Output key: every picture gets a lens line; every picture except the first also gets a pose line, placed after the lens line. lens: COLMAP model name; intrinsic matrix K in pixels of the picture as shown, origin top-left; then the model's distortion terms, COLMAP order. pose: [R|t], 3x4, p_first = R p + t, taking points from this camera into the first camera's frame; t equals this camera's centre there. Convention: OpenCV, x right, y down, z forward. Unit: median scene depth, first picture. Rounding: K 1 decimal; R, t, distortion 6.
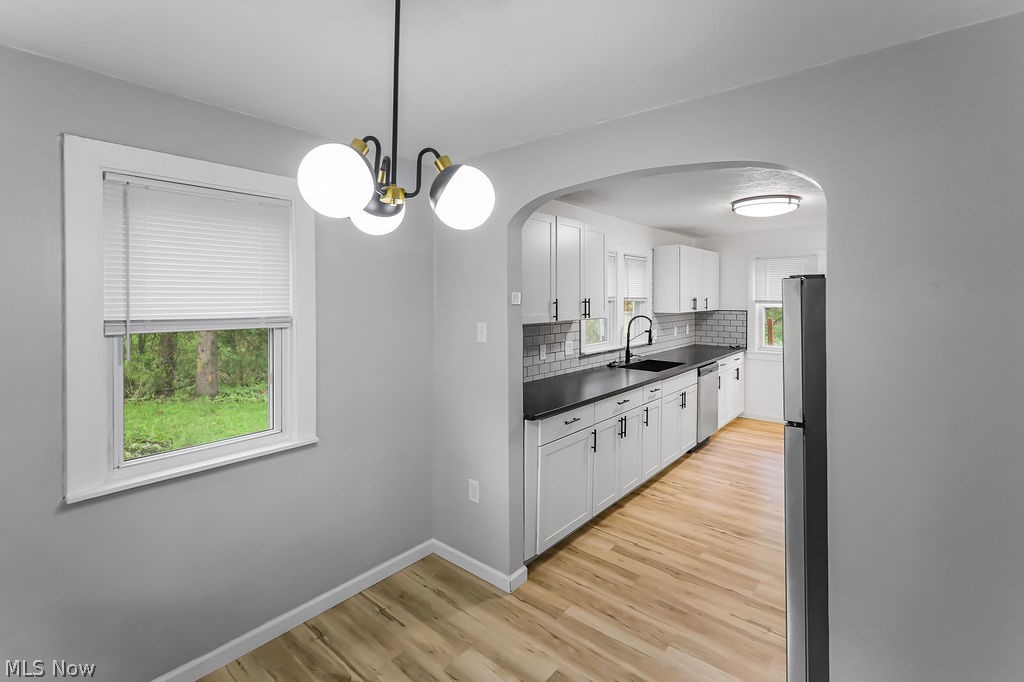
lens RADIAL K [[460.8, 0, 490.9], [0, 460.8, 296.4], [0, 0, 1]] dist [0.001453, 0.000143]
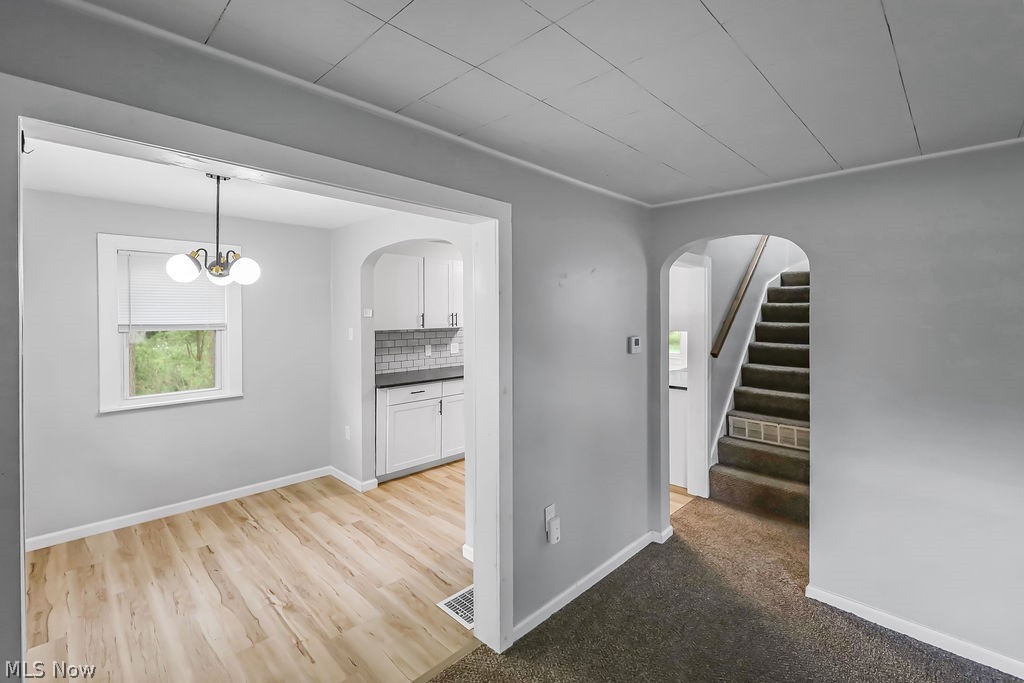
lens RADIAL K [[448.5, 0, 498.7], [0, 448.5, 312.5], [0, 0, 1]] dist [0.000083, -0.000249]
pose [[0.997459, 0.000622, -0.071240, 0.638275], [-0.000274, 0.999988, 0.004883, -0.005894], [0.071242, -0.004851, 0.997447, -0.554558]]
